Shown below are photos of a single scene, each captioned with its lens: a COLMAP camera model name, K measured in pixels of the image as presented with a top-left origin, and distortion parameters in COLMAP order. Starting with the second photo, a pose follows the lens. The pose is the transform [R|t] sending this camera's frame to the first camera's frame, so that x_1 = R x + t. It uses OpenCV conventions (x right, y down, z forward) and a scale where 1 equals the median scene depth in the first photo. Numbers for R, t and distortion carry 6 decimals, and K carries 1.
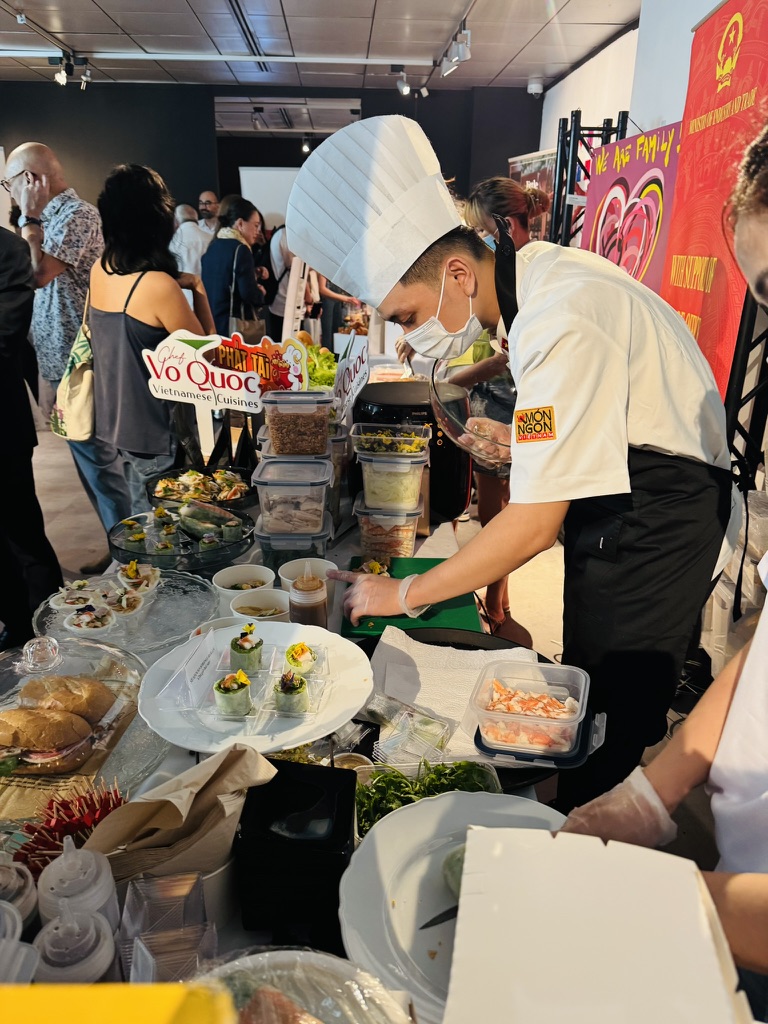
lens RADIAL K [[724.1, 0, 377.0], [0, 724.1, 512.0], [0, 0, 1]] dist [0.048787, -0.049555]
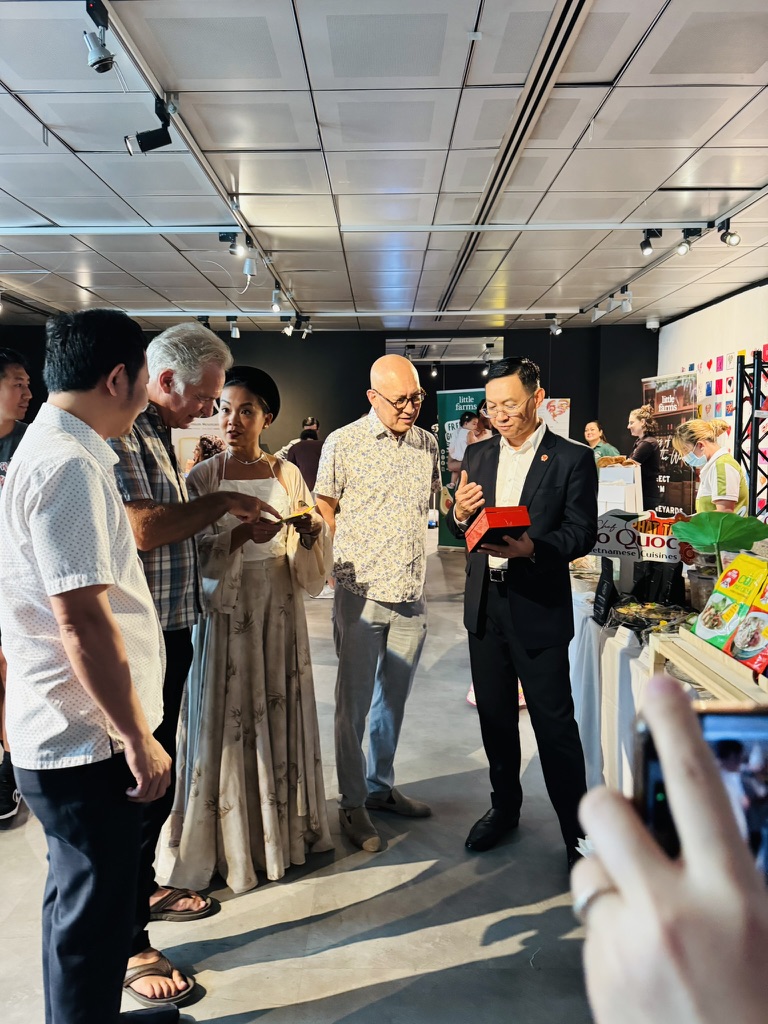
lens RADIAL K [[724.1, 0, 377.0], [0, 724.1, 512.0], [0, 0, 1]] dist [0.048787, -0.049555]
pose [[0.998327, -0.011658, -0.056629, -0.669843], [-0.003267, 0.966521, -0.256567, 0.138894], [0.057724, 0.256323, 0.964866, -0.459220]]
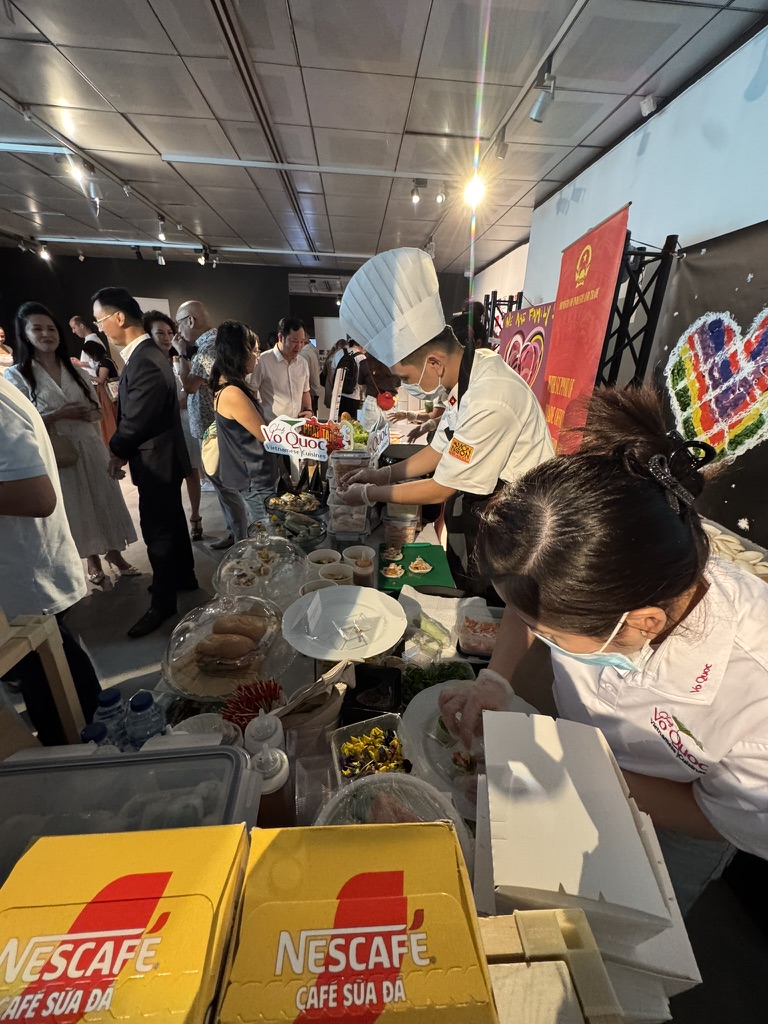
lens RADIAL K [[408.6, 0, 384.0], [0, 408.6, 512.0], [0, 0, 1]] dist [-0.001515, -0.000050]
pose [[0.999502, 0.010751, 0.029662, -0.047065], [-0.011237, 0.999805, 0.016244, -0.028813], [-0.029482, -0.016570, 0.999428, -0.018043]]
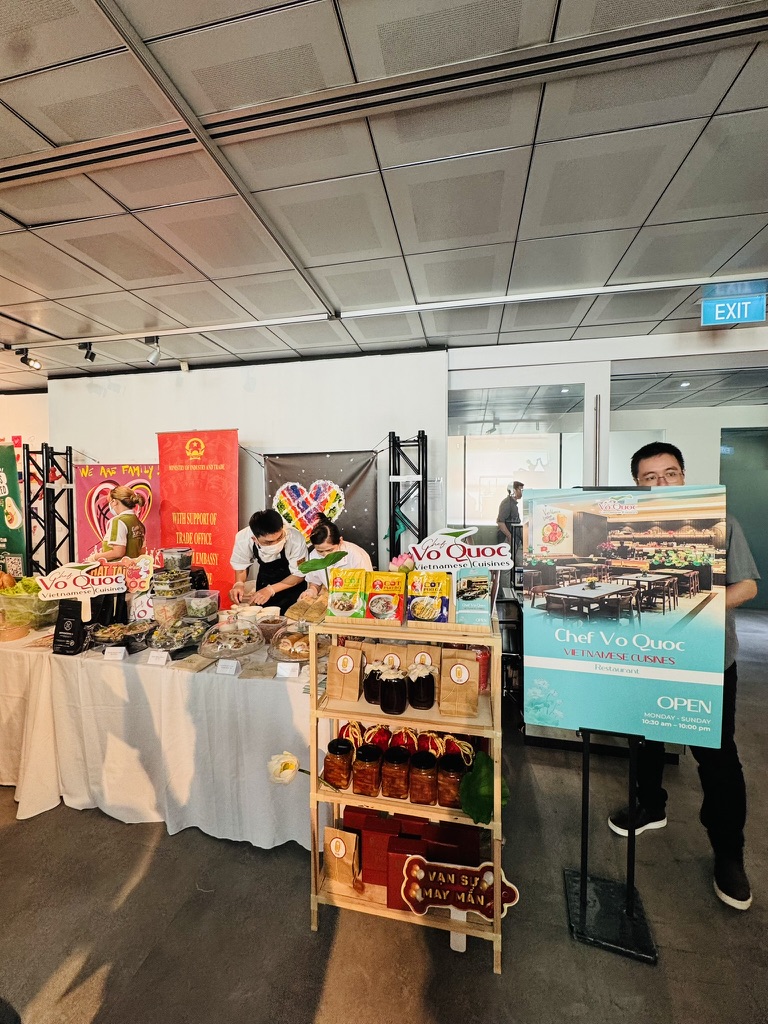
lens RADIAL K [[408.6, 0, 384.0], [0, 408.6, 512.0], [0, 0, 1]] dist [-0.001515, -0.000050]
pose [[0.248993, -0.038937, 0.967722, -1.095659], [0.333615, 0.941489, -0.047957, -0.048212], [-0.909232, 0.334788, 0.247414, -0.047181]]
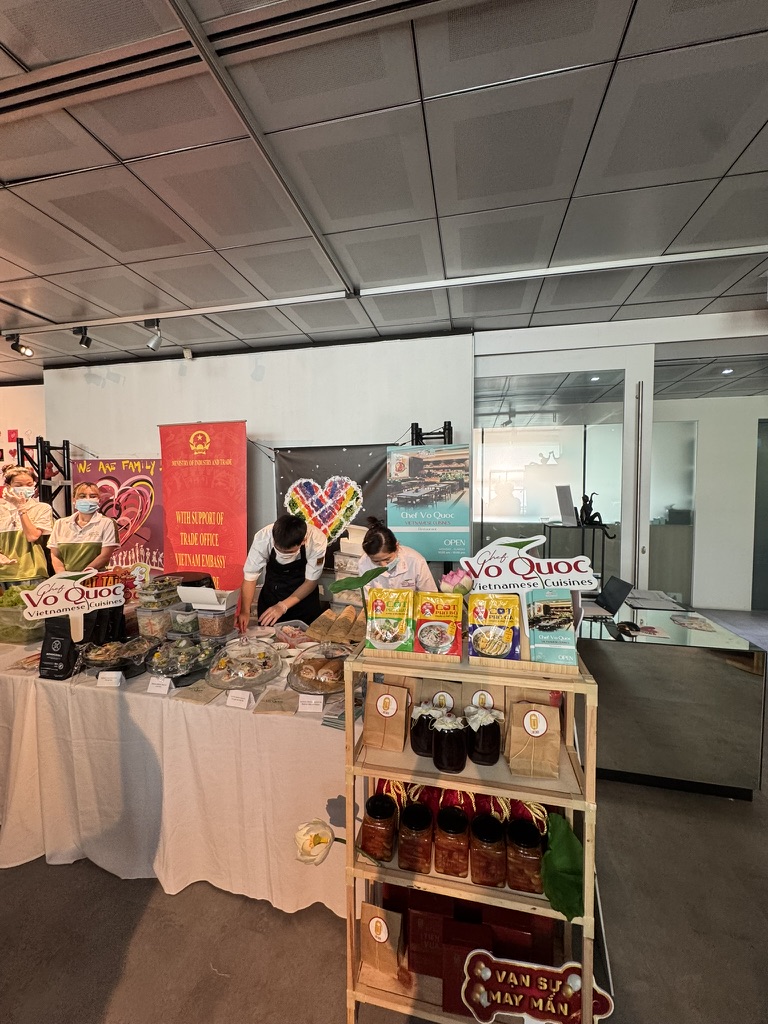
lens RADIAL K [[408.6, 0, 384.0], [0, 408.6, 512.0], [0, 0, 1]] dist [-0.001515, -0.000050]
pose [[0.258684, -0.052559, 0.964531, -0.967015], [0.334557, 0.941592, -0.038418, -0.096407], [-0.906175, 0.332629, 0.261159, 0.048748]]
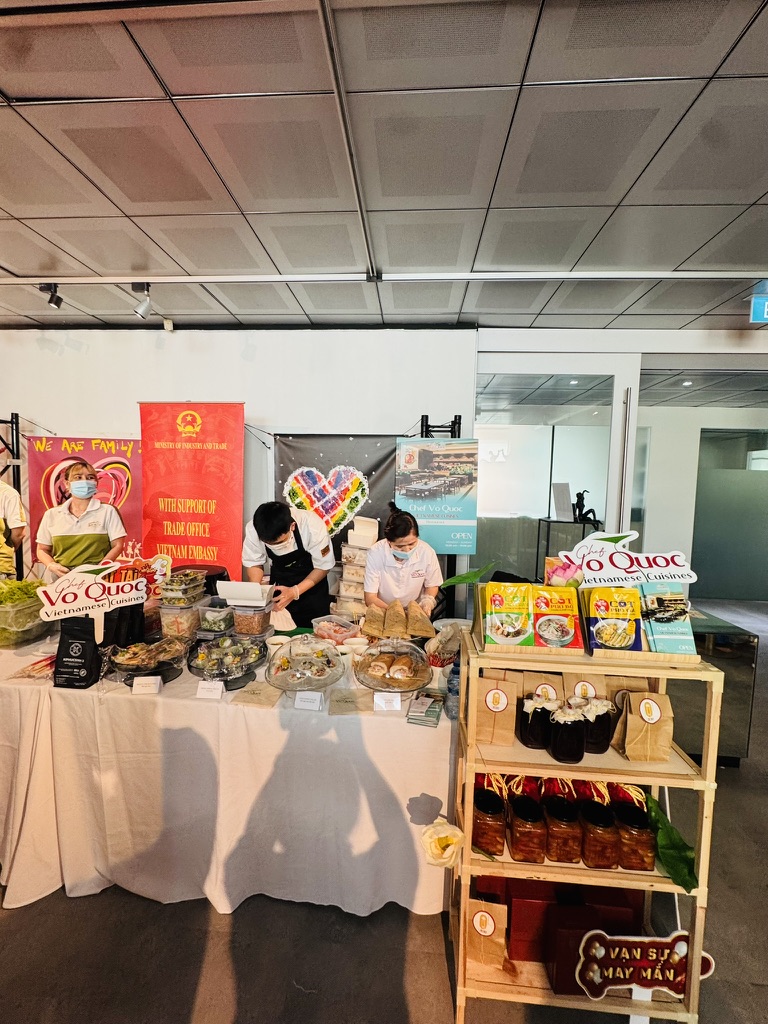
lens RADIAL K [[408.6, 0, 384.0], [0, 408.6, 512.0], [0, 0, 1]] dist [-0.001515, -0.000050]
pose [[0.115567, -0.067769, 0.990985, -0.992823], [0.315337, 0.948564, 0.028094, -0.183151], [-0.941916, 0.309248, 0.130993, 0.300258]]
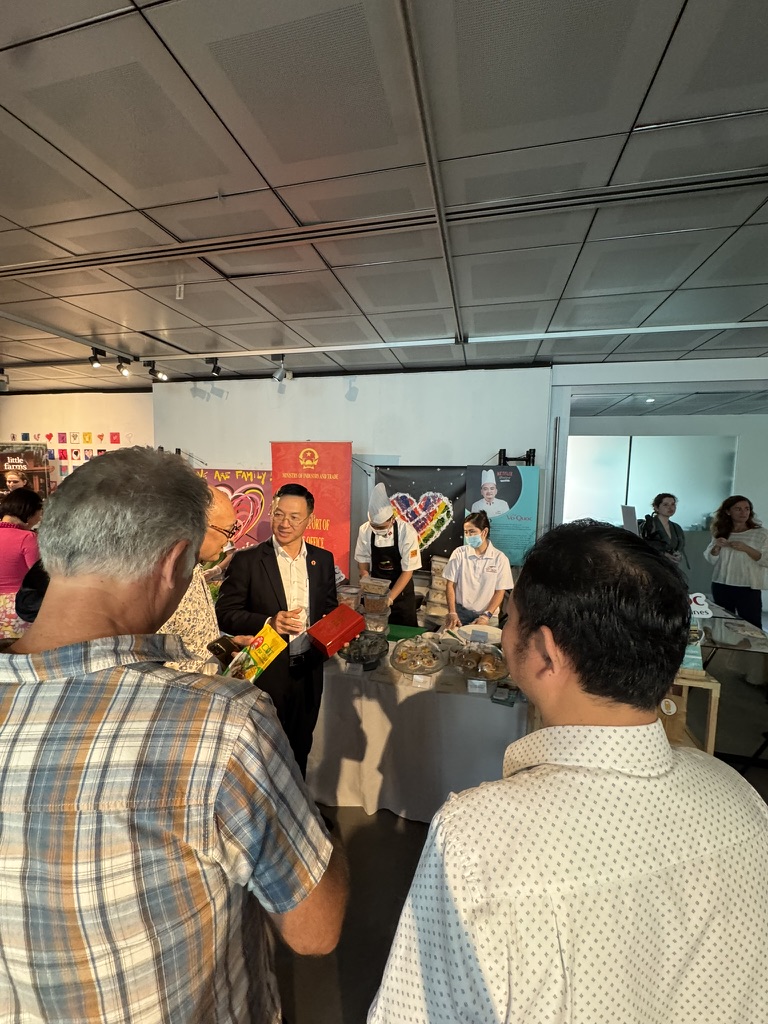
lens RADIAL K [[408.6, 0, 384.0], [0, 408.6, 512.0], [0, 0, 1]] dist [-0.001515, -0.000050]
pose [[0.282077, -0.087836, 0.955362, -1.320360], [0.310670, 0.950508, -0.004337, -0.334514], [-0.907698, 0.298026, 0.295405, 0.268981]]
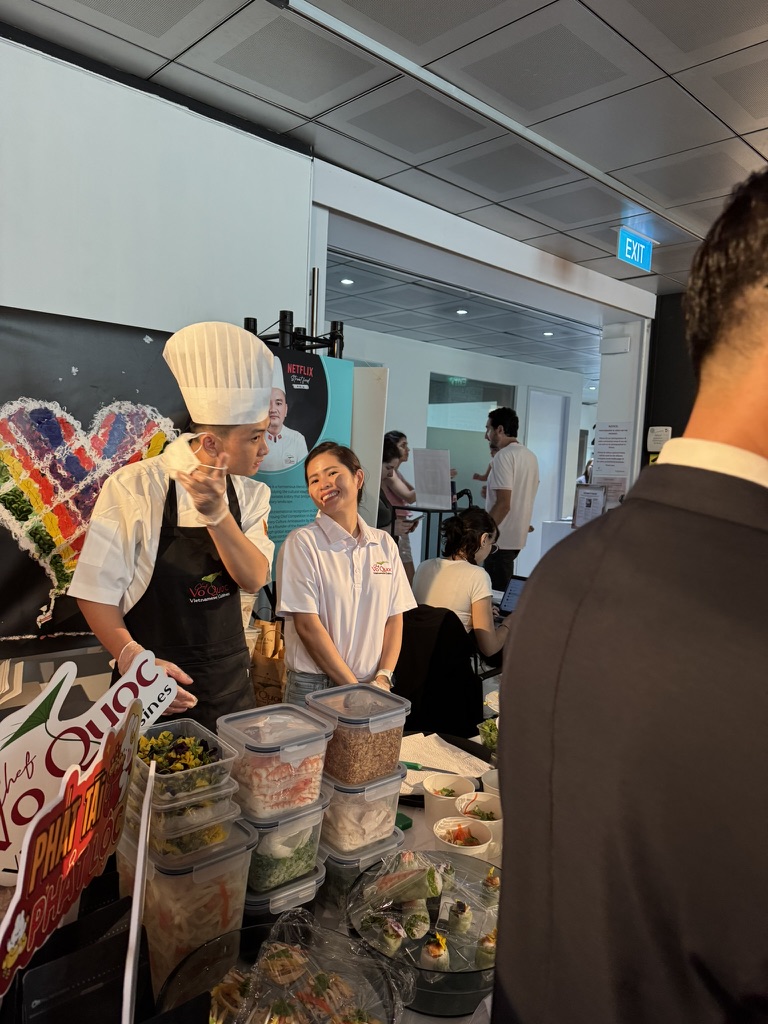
lens RADIAL K [[726.5, 0, 381.0], [0, 726.5, 507.8], [0, 0, 1]] dist [0.045653, -0.054497]
pose [[-0.645449, -0.093249, 0.758090, -0.600532], [0.209781, 0.932708, 0.293339, -0.467153], [-0.734430, 0.348368, -0.582454, 1.069436]]
